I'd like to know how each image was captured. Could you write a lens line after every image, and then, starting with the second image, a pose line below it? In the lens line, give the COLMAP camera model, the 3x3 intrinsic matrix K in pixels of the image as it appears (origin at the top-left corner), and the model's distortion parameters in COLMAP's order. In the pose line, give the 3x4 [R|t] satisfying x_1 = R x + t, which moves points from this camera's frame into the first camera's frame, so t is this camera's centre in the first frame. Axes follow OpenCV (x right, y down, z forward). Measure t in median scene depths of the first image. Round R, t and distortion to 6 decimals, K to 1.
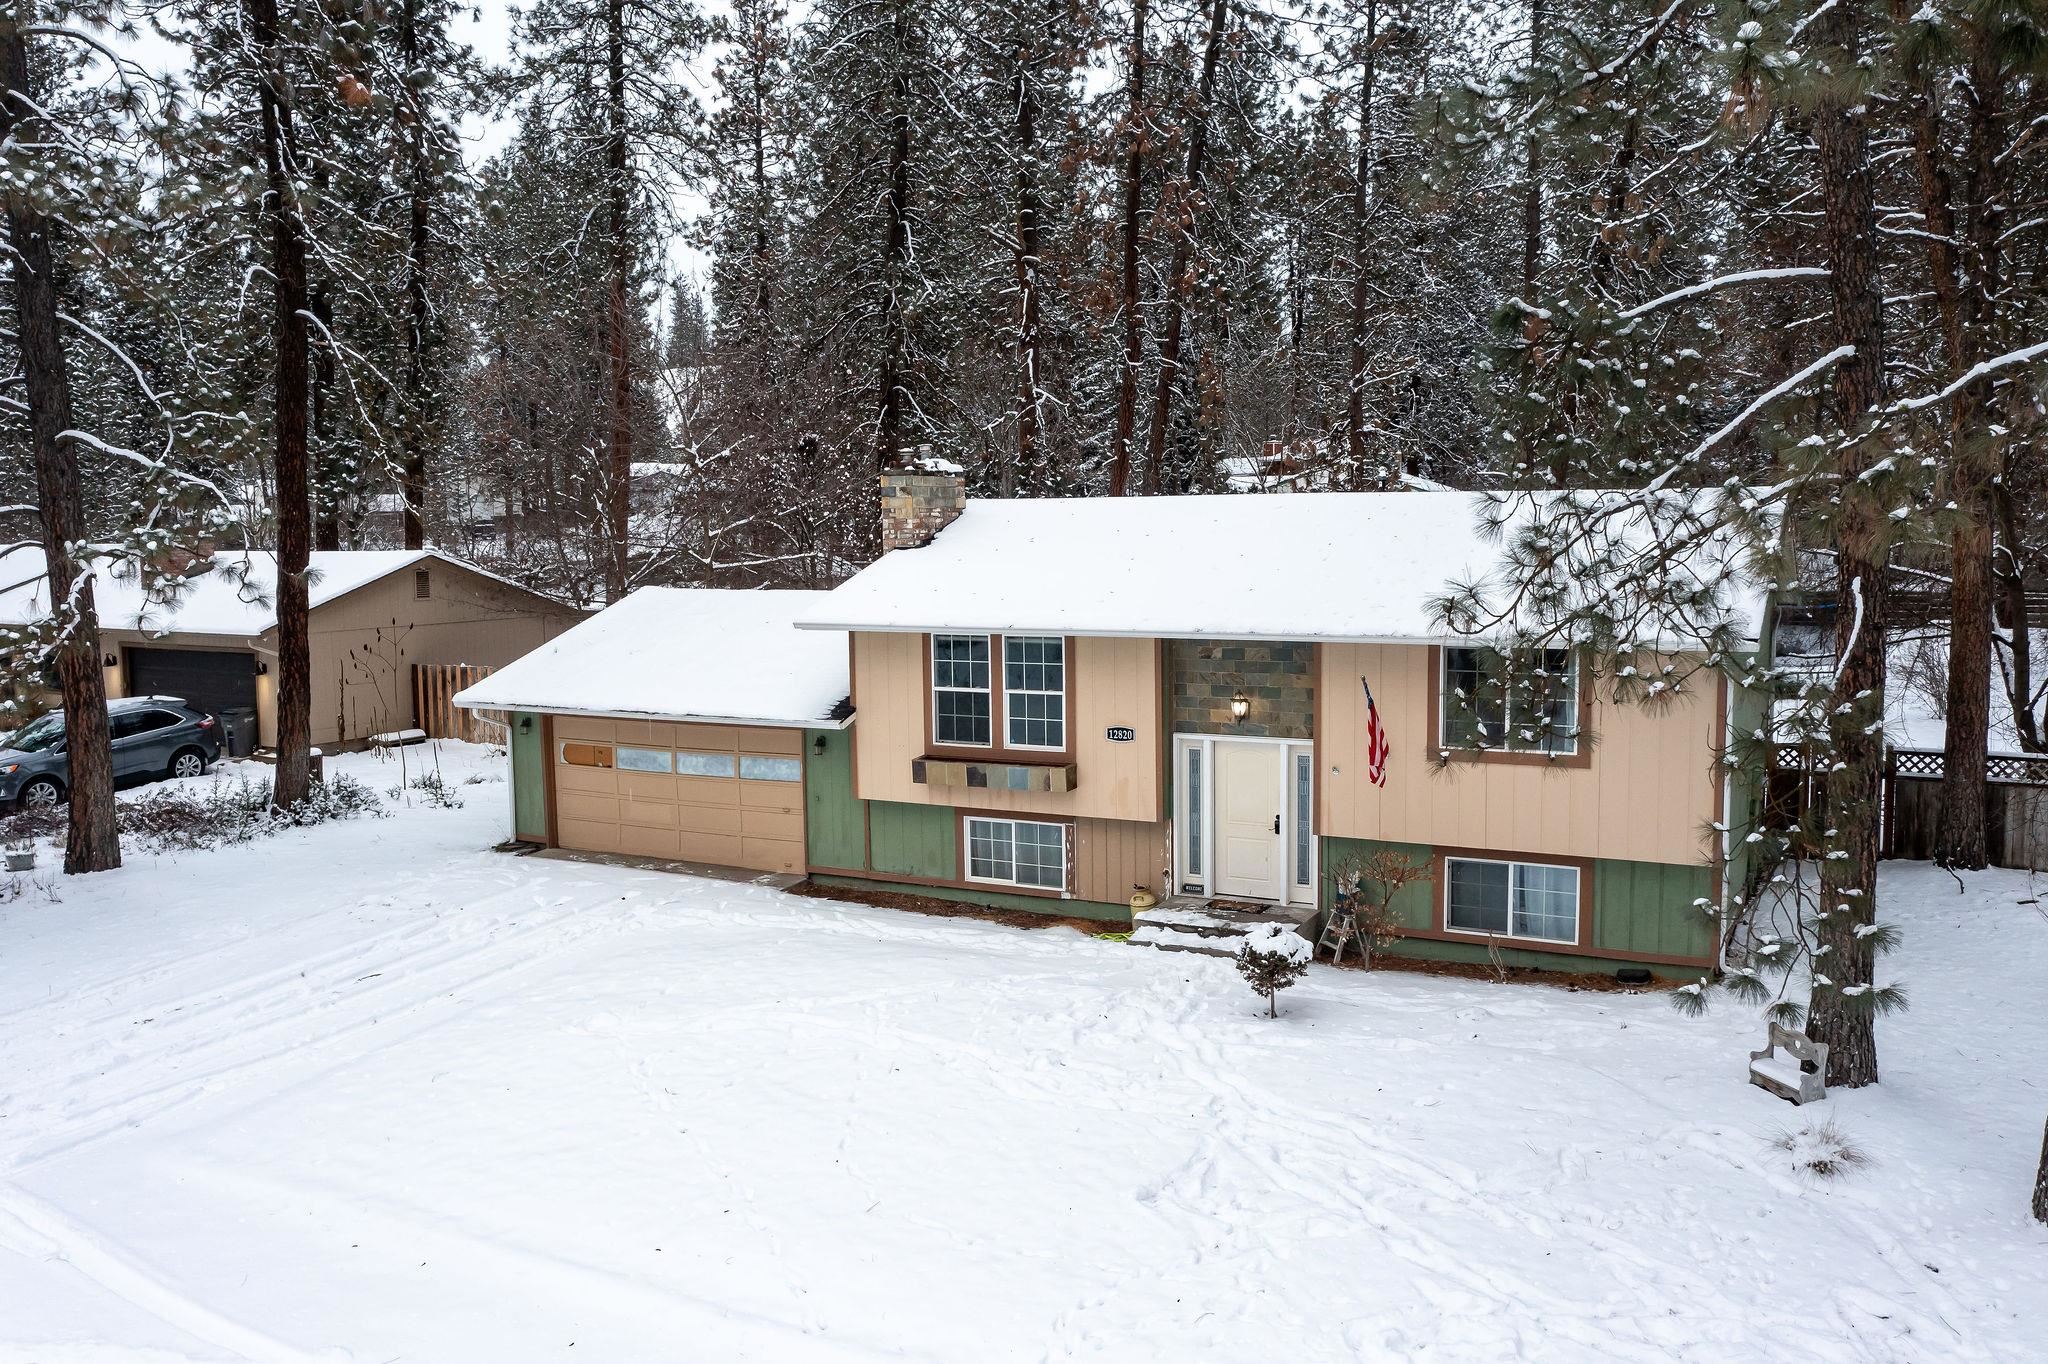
lens RADIAL K [[1615.4, 0, 1027.7], [0, 1615.4, 674.0], [0, 0, 1]] dist [-0.012450, 0.001870]
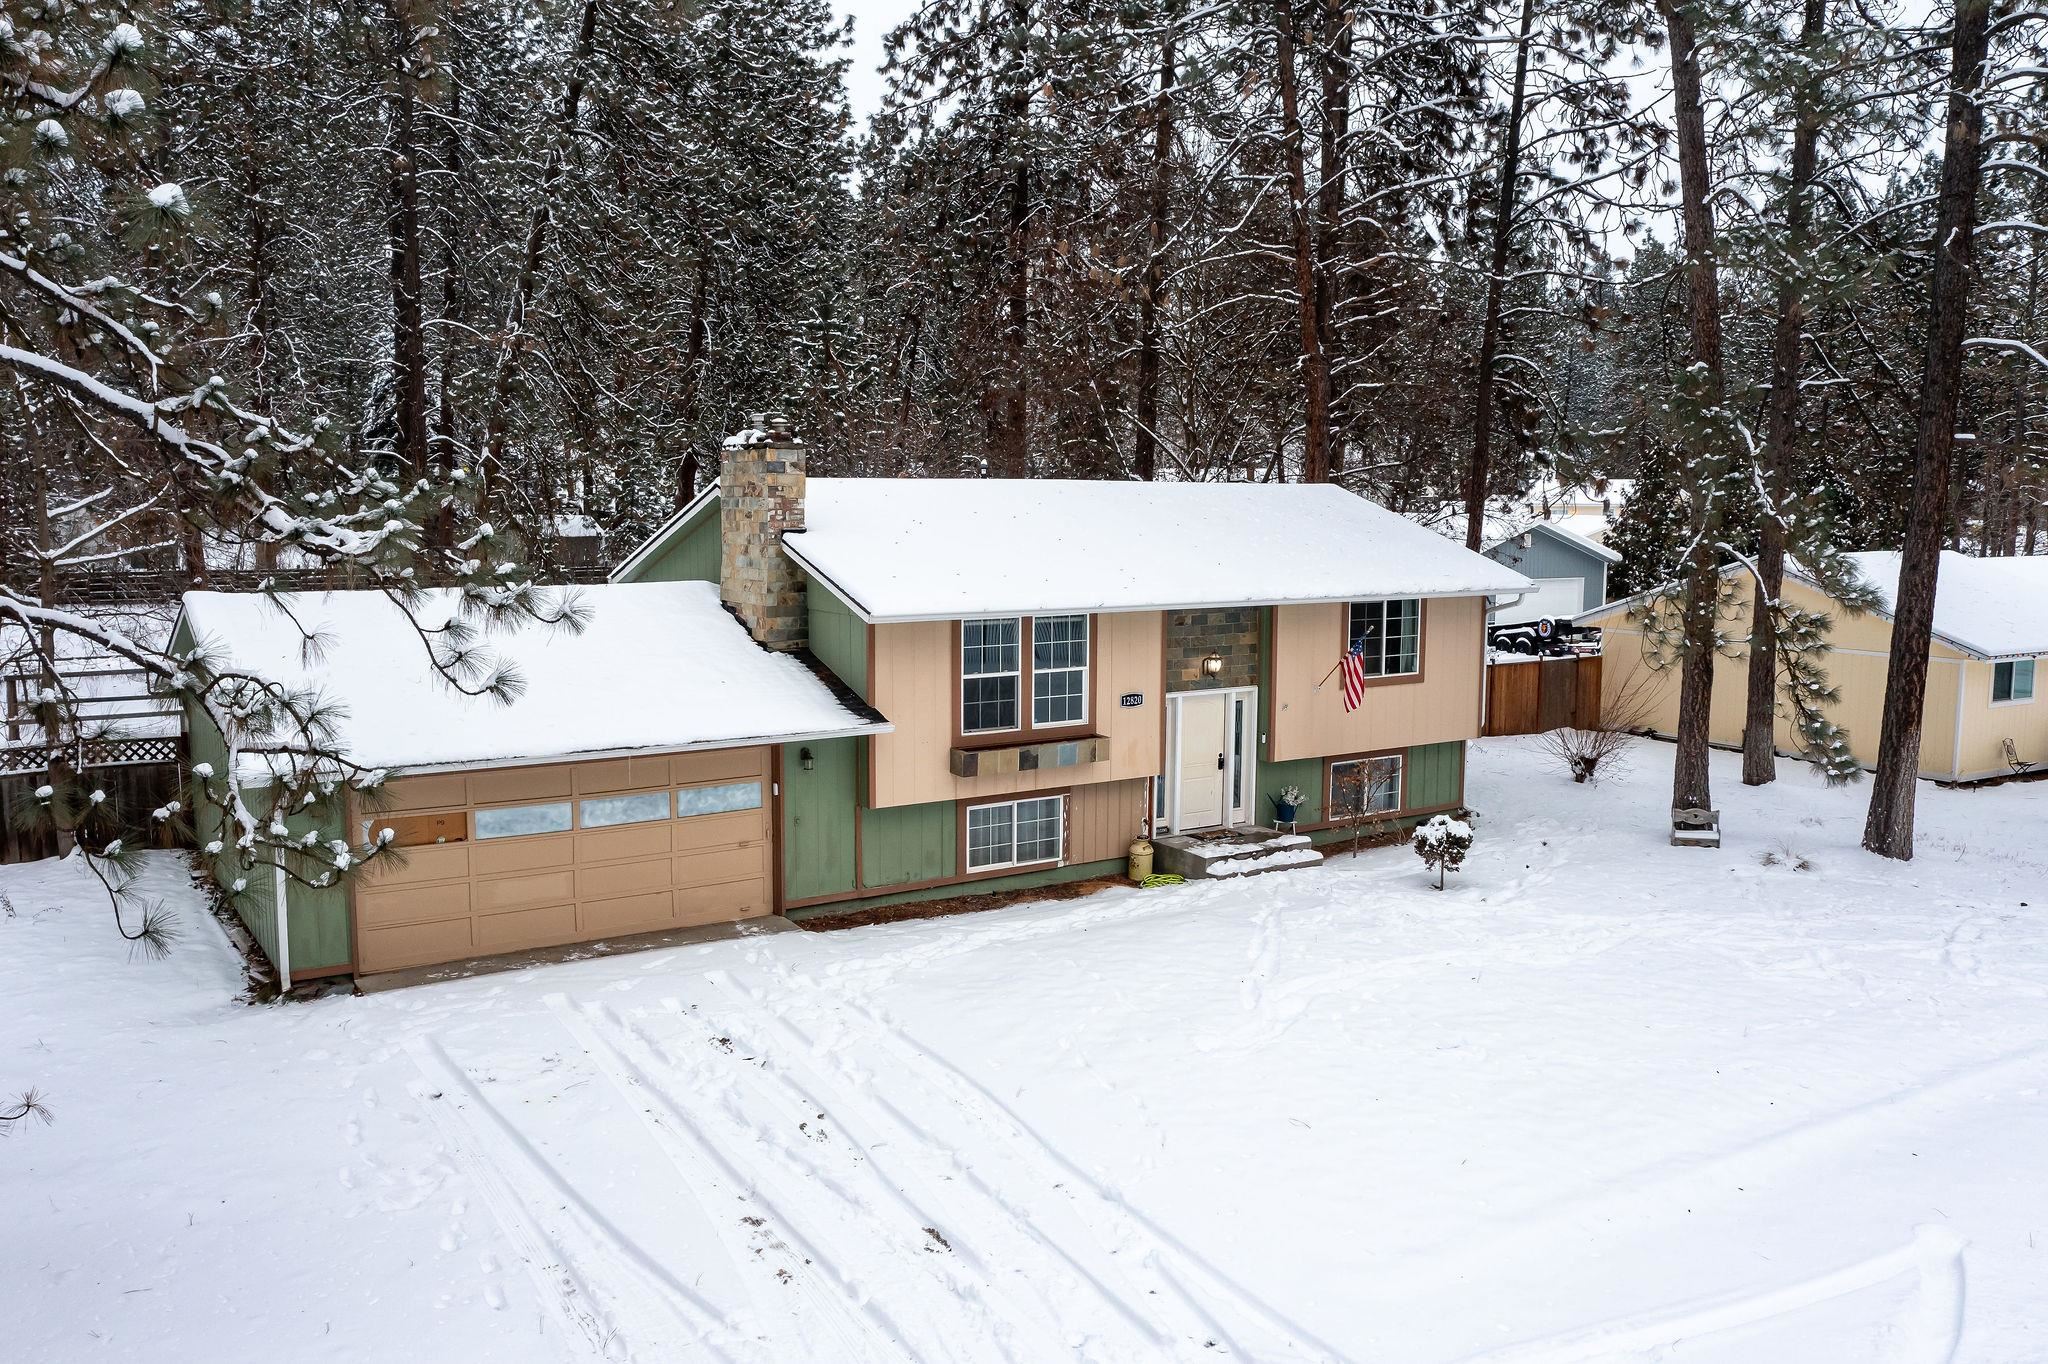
lens RADIAL K [[1615.4, 0, 1009.1], [0, 1615.4, 679.0], [0, 0, 1]] dist [-0.012450, 0.001870]
pose [[0.490759, -0.082886, 0.867344, -0.927684], [0.074186, 0.995825, 0.053188, -0.040922], [-0.868131, 0.038242, 0.494859, 0.536280]]
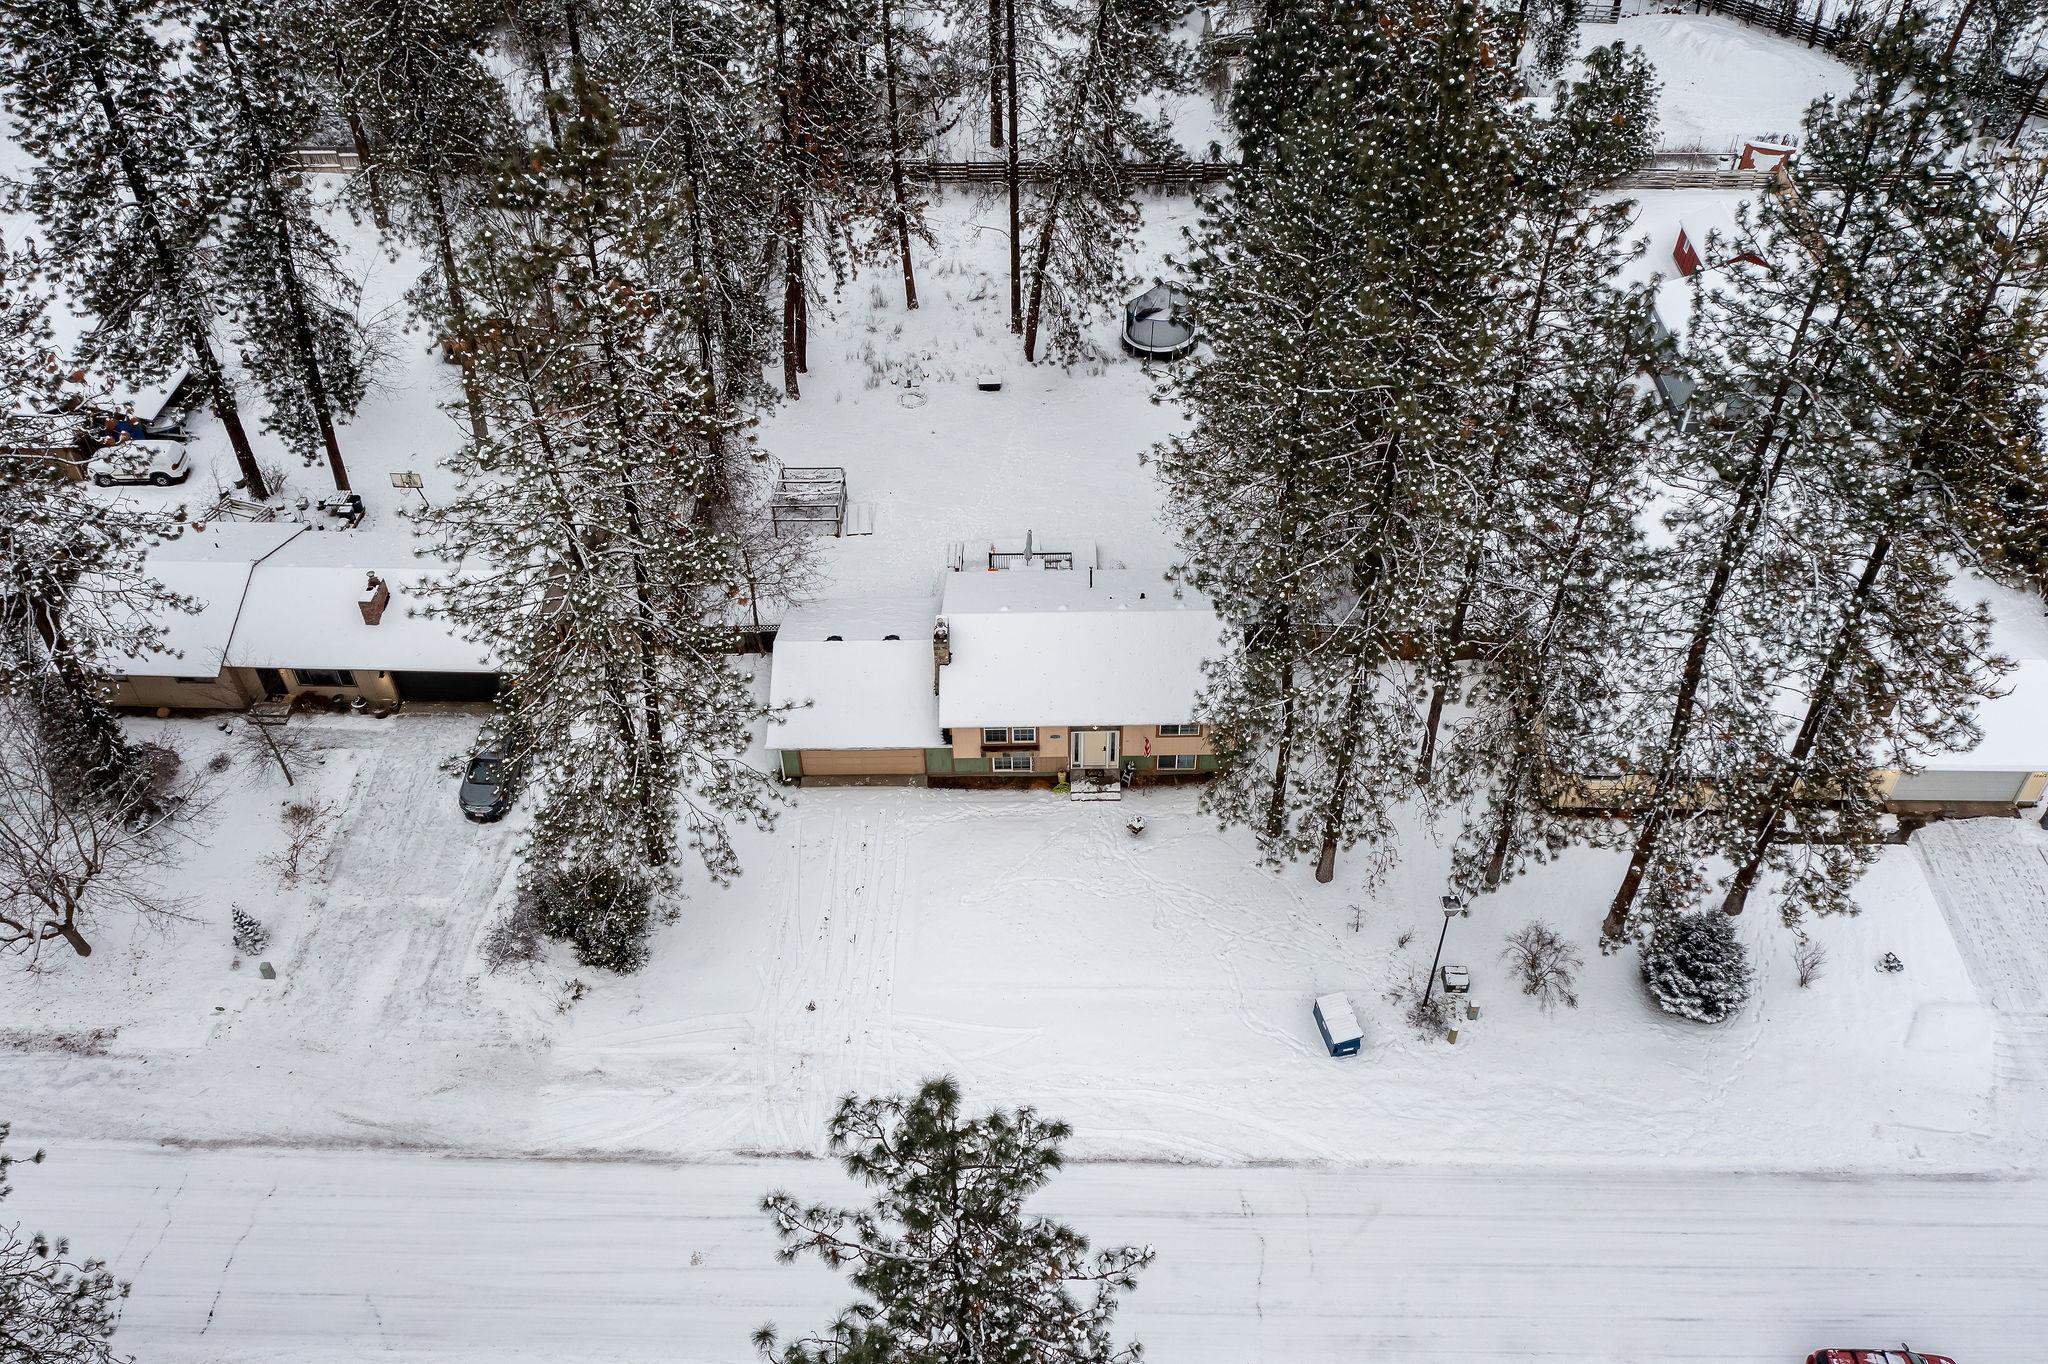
lens RADIAL K [[1615.4, 0, 1002.0], [0, 1615.4, 633.6], [0, 0, 1]] dist [-0.012450, 0.001870]
pose [[0.889187, -0.309145, 0.337306, -1.010246], [0.061911, 0.811725, 0.580749, -1.917761], [-0.453335, -0.495512, 0.740915, -1.134464]]
